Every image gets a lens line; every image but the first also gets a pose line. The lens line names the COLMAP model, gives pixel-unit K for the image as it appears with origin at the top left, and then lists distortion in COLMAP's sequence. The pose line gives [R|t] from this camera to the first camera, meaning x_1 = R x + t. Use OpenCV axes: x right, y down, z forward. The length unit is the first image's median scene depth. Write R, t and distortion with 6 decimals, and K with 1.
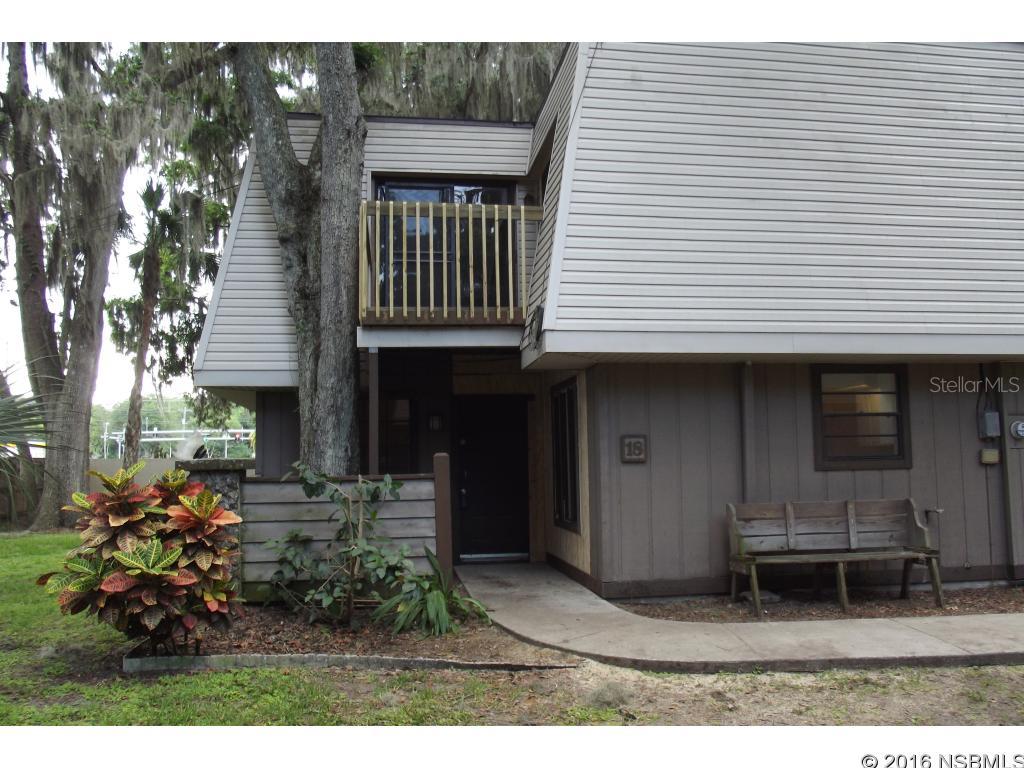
lens RADIAL K [[1006.0, 0, 512.0], [0, 1006.0, 384.0], [0, 0, 1]] dist [-0.001415, -0.000566]
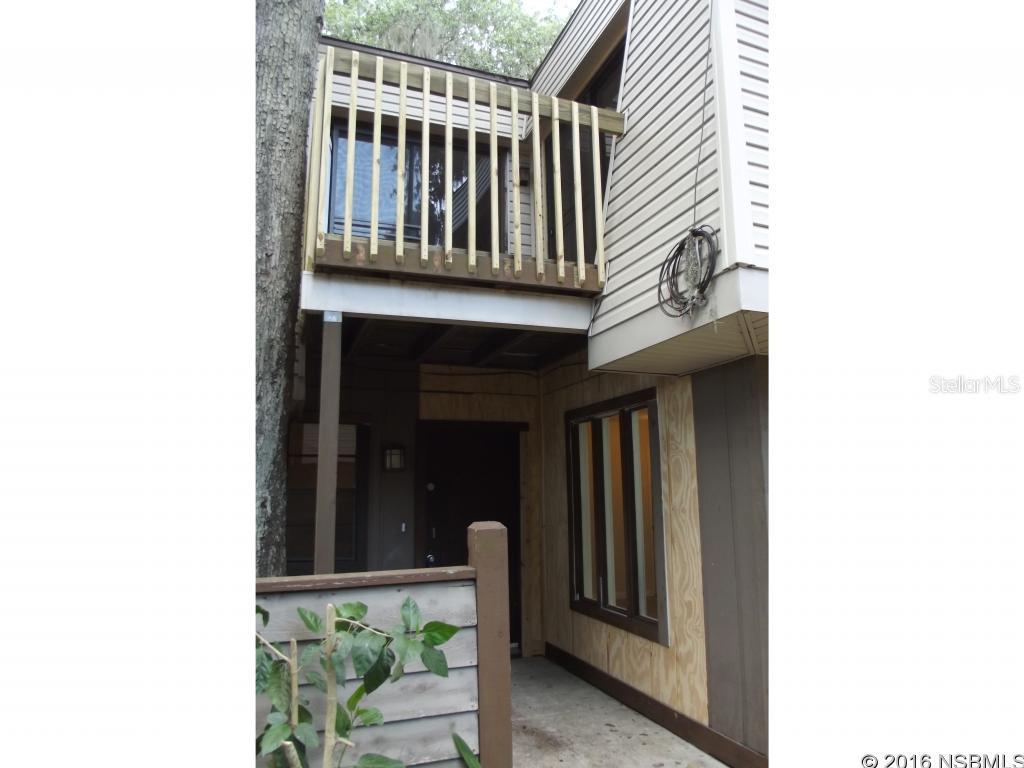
lens RADIAL K [[631.6, 0, 514.0], [0, 631.6, 395.8], [0, 0, 1]] dist [-0.029808, -0.000059]
pose [[0.968816, 0.043145, 0.243996, -0.123912], [-0.025998, 0.996988, -0.073068, 0.028757], [-0.246413, 0.064446, 0.967020, 0.657095]]
